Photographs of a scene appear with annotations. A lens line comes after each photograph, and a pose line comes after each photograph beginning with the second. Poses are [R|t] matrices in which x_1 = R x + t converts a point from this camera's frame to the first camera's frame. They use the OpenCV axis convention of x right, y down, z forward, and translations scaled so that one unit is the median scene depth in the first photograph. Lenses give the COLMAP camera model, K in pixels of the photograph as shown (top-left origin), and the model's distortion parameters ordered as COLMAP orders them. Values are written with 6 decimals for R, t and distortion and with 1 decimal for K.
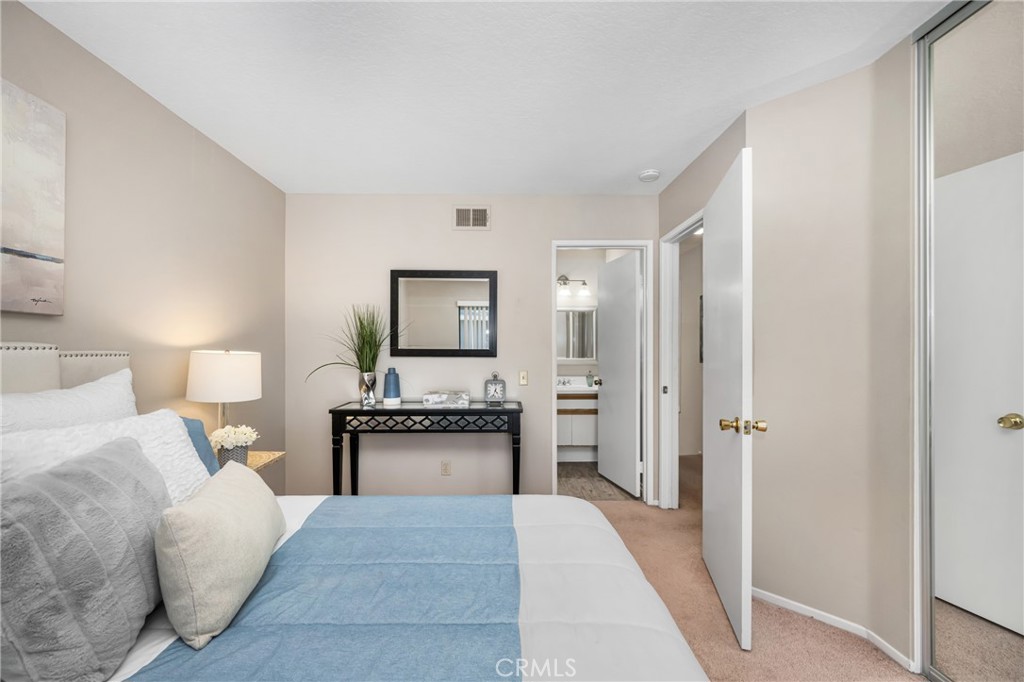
lens RADIAL K [[401.6, 0, 506.8], [0, 401.6, 347.4], [0, 0, 1]] dist [0.001129, -0.000009]
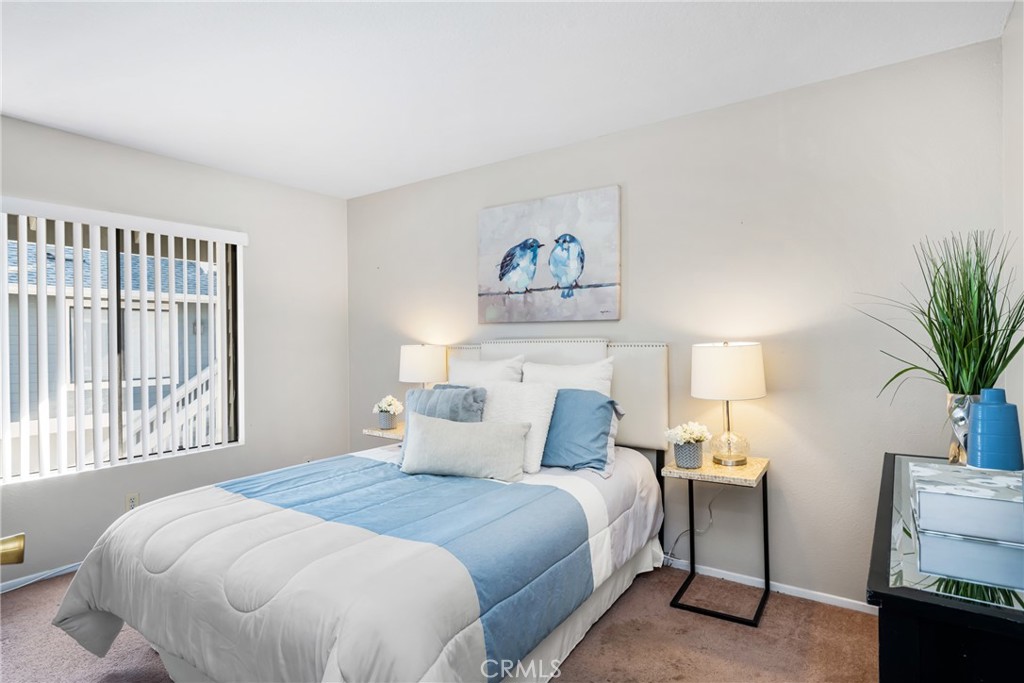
lens RADIAL K [[535.0, 0, 506.7], [0, 535.0, 342.5], [0, 0, 1]] dist [-0.002084, -0.000067]
pose [[-0.563908, 0.007618, -0.825802, 0.837005], [0.016499, 0.999862, -0.002043, 0.004374], [0.825673, -0.014777, -0.563956, 1.871438]]
